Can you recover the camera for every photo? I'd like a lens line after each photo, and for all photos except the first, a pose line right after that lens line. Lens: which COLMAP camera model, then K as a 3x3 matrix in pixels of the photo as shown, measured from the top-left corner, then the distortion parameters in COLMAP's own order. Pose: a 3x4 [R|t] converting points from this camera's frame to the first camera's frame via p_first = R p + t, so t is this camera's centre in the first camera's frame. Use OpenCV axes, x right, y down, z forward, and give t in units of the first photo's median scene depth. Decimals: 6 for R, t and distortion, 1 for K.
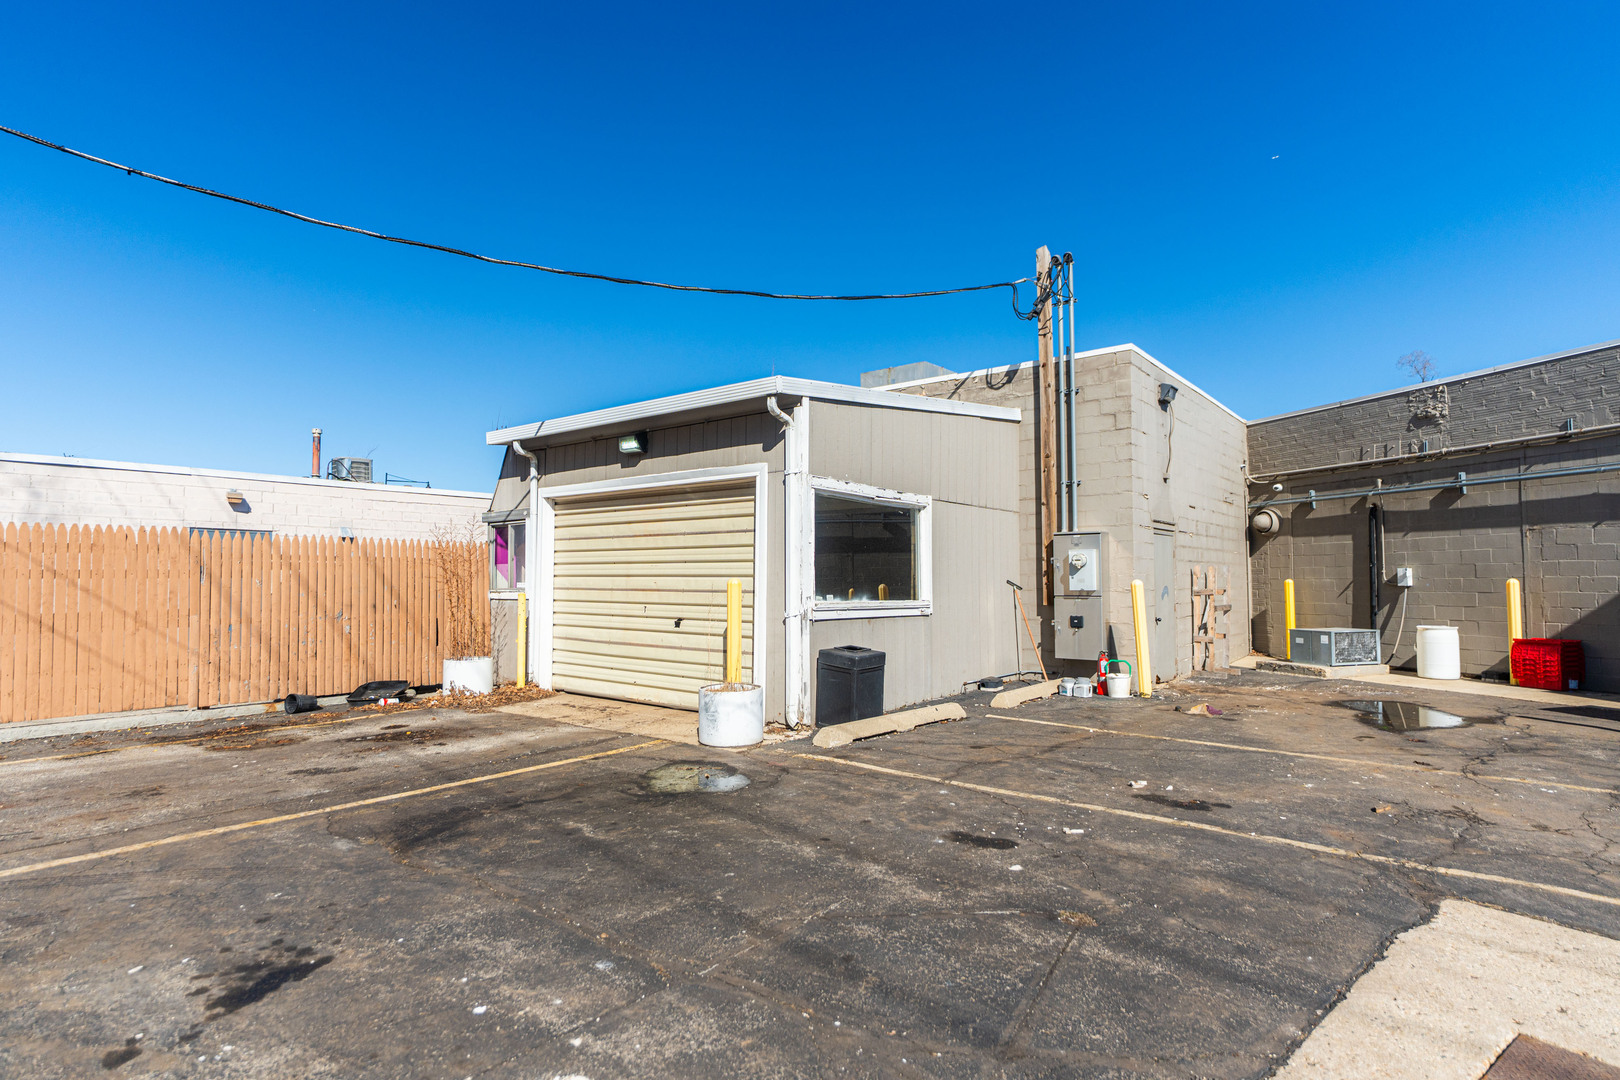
lens RADIAL K [[847.4, 0, 807.5], [0, 847.4, 546.2], [0, 0, 1]] dist [-0.001875, 0.001328]
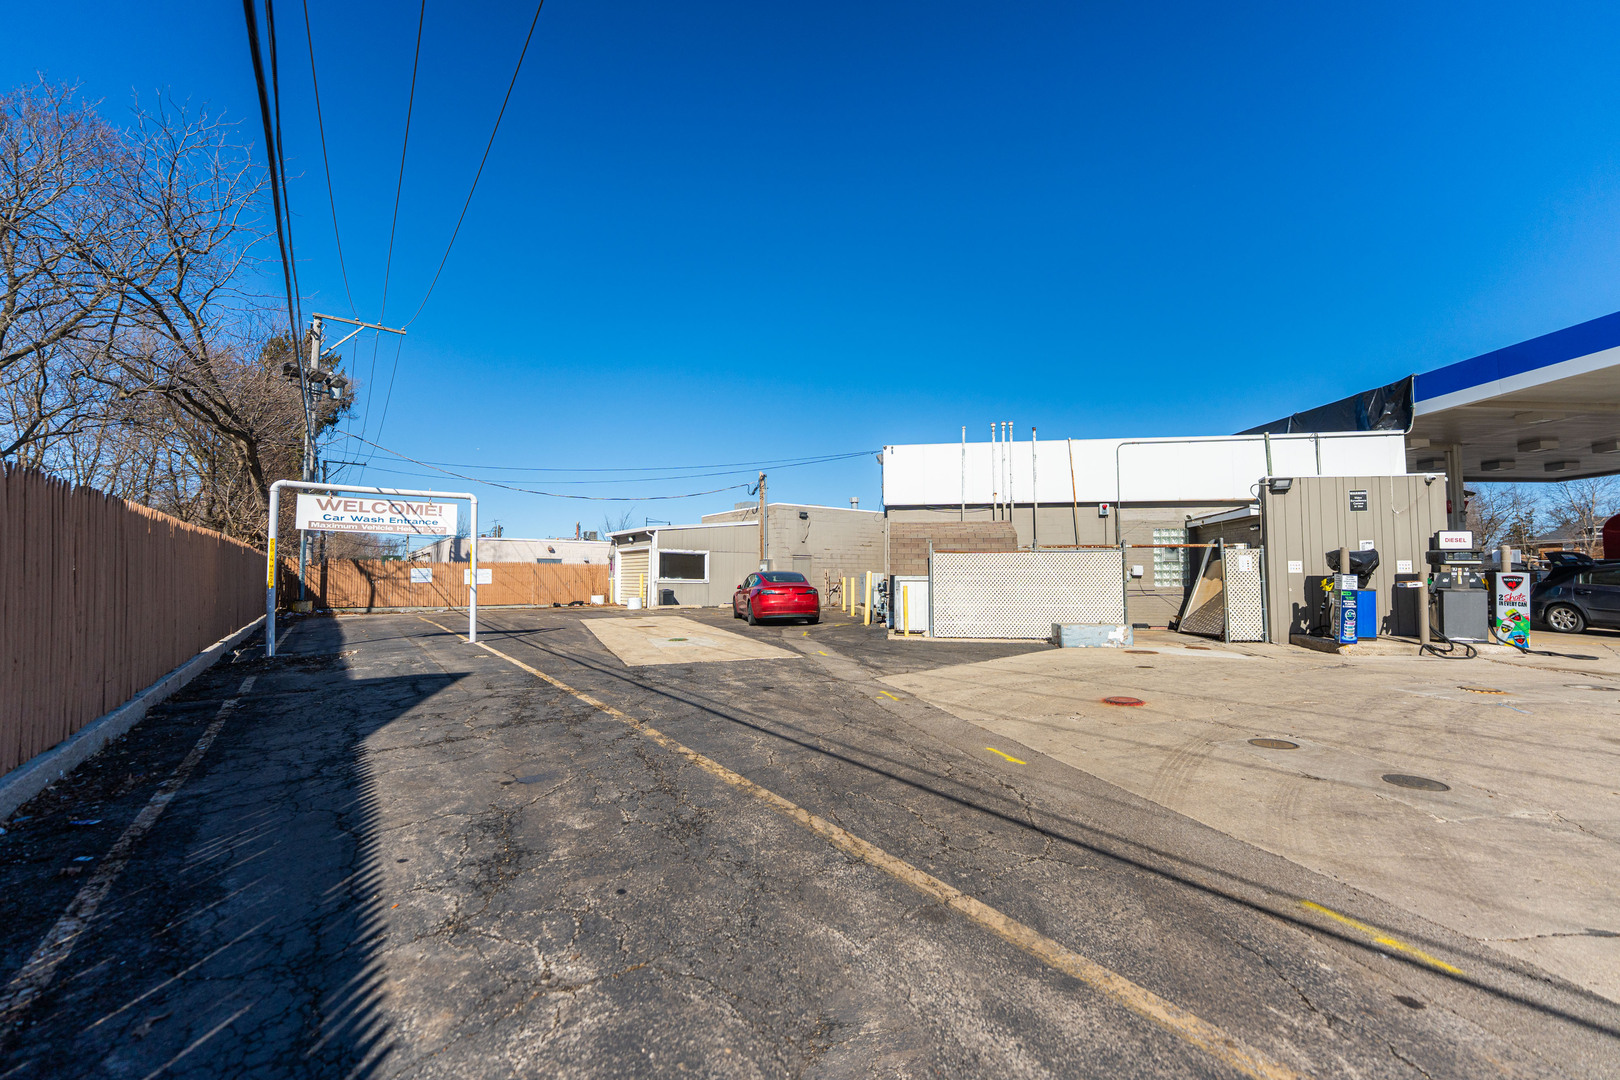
lens RADIAL K [[652.2, 0, 812.3], [0, 652.2, 537.4], [0, 0, 1]] dist [-0.002905, -0.000475]
pose [[0.967618, -0.019278, -0.251683, 2.430180], [0.012656, 0.999530, -0.027904, -0.061097], [0.252103, 0.023815, 0.967407, -3.027019]]
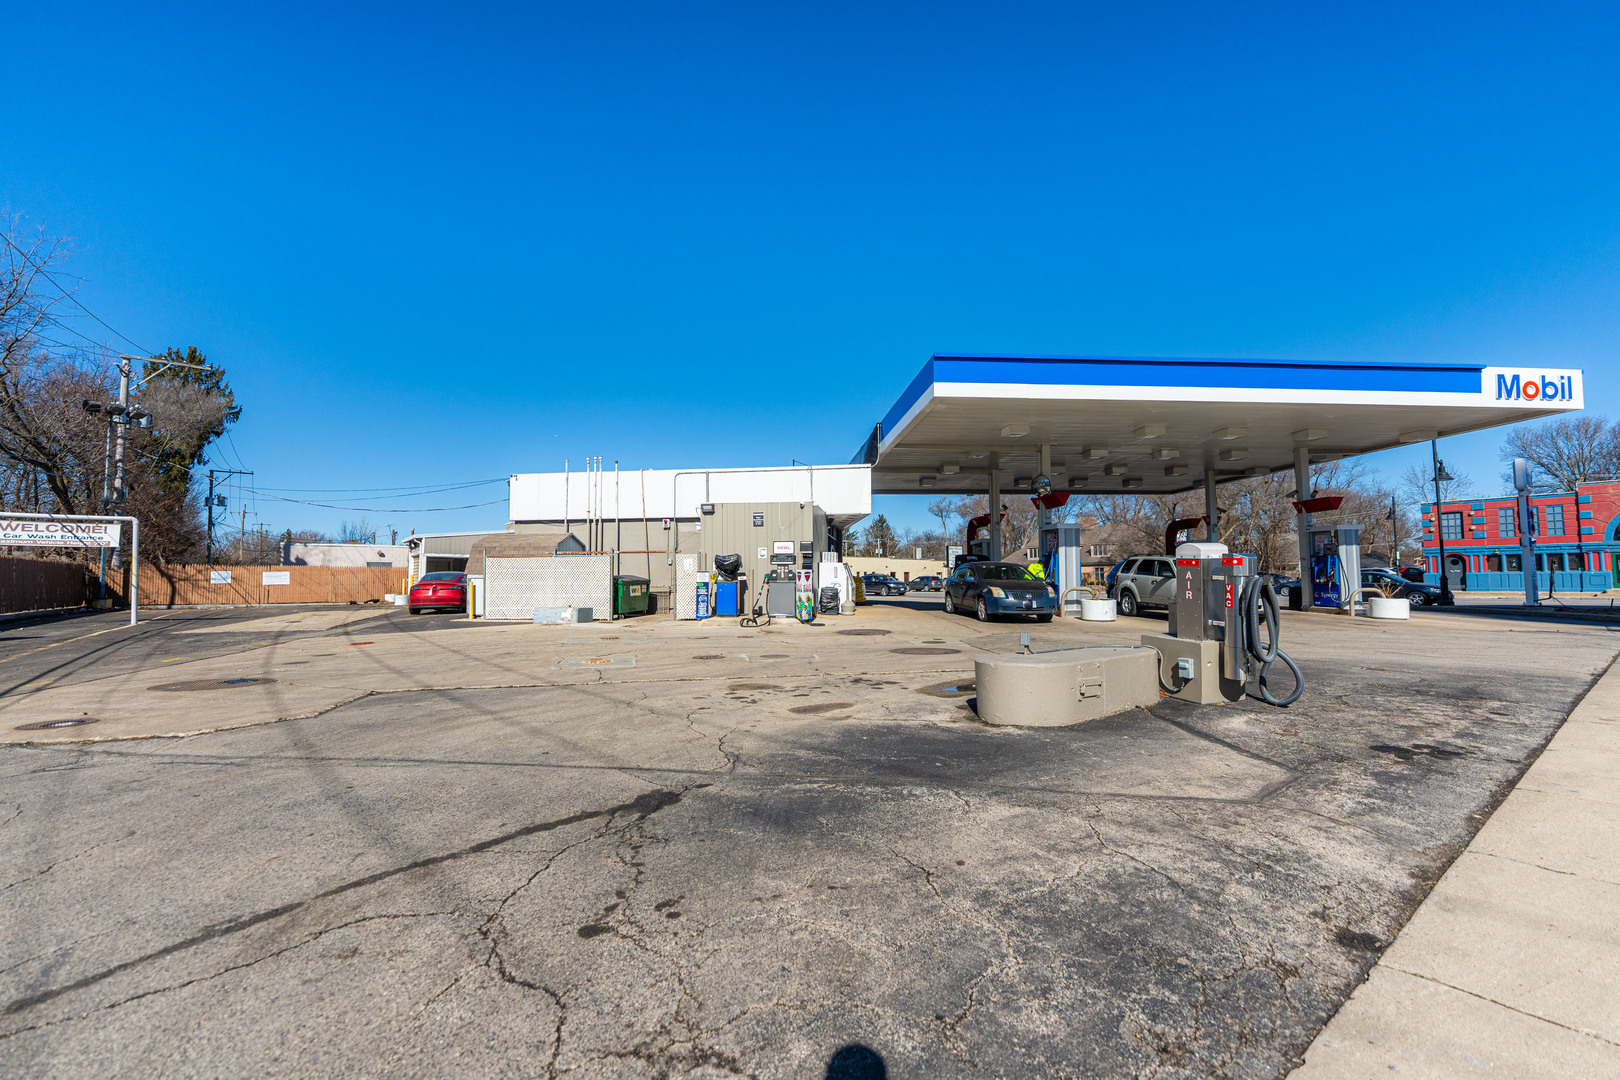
lens RADIAL K [[652.2, 0, 799.3], [0, 652.2, 540.4], [0, 0, 1]] dist [-0.002905, -0.000475]
pose [[0.973009, -0.023652, -0.229550, 4.696586], [0.018856, 0.999556, -0.023064, -0.046876], [0.229994, 0.018113, 0.973023, -3.452507]]
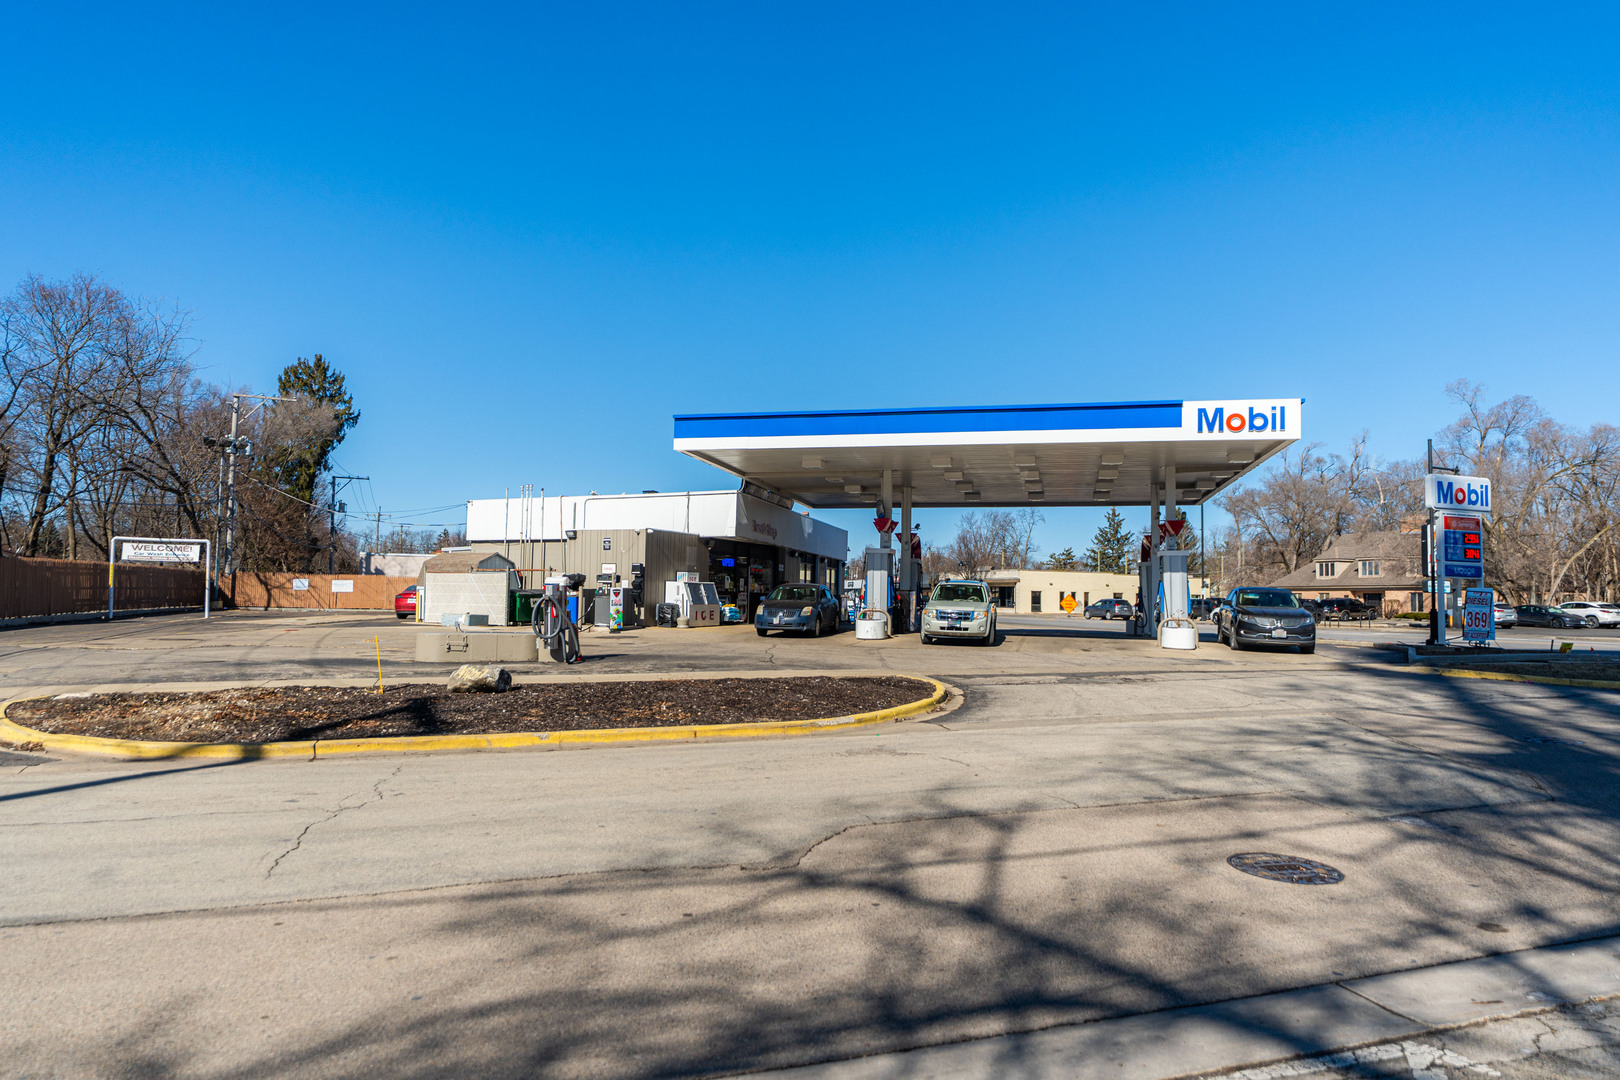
lens RADIAL K [[934.2, 0, 806.7], [0, 934.2, 539.5], [0, 0, 1]] dist [-0.006992, -0.000248]
pose [[0.856158, -0.021717, -0.516257, 7.653710], [0.007188, 0.999520, -0.030126, -0.082140], [0.516663, 0.022081, 0.855904, -4.449199]]
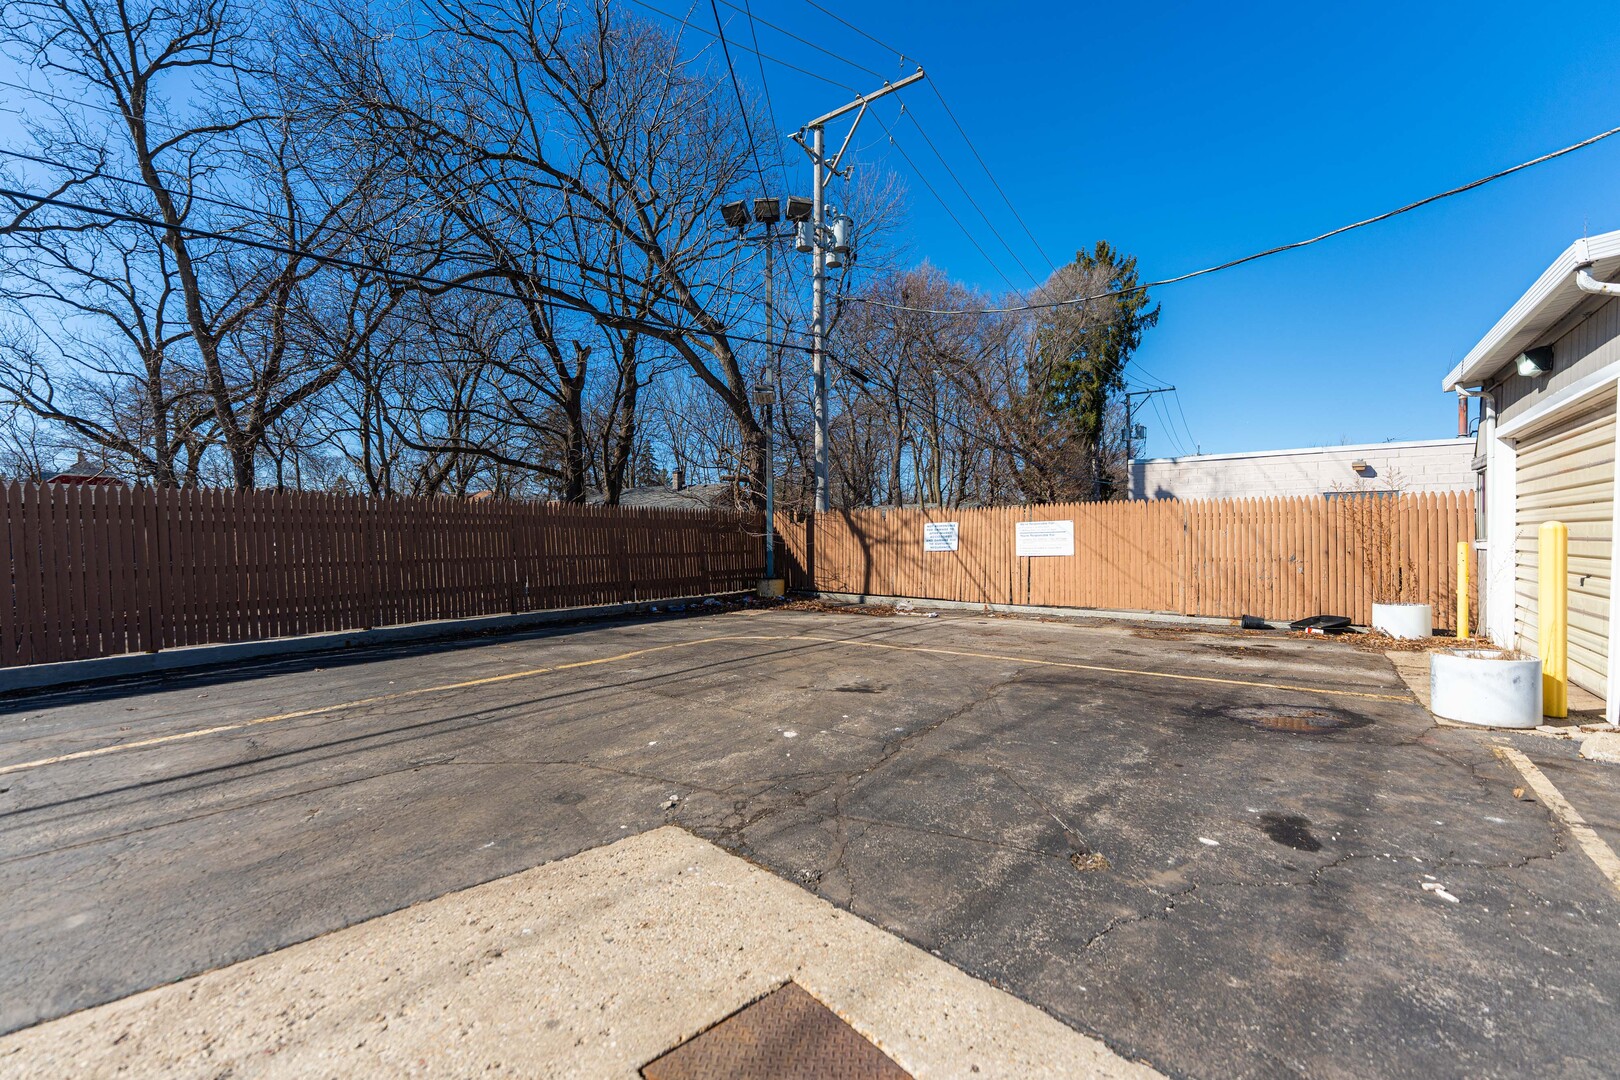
lens RADIAL K [[652.2, 0, 806.3], [0, 652.2, 543.3], [0, 0, 1]] dist [-0.002905, -0.000475]
pose [[0.045840, 0.007651, -0.998919, 0.724334], [0.043798, 0.998994, 0.009661, 0.033459], [0.997988, -0.044193, 0.045459, 0.448606]]
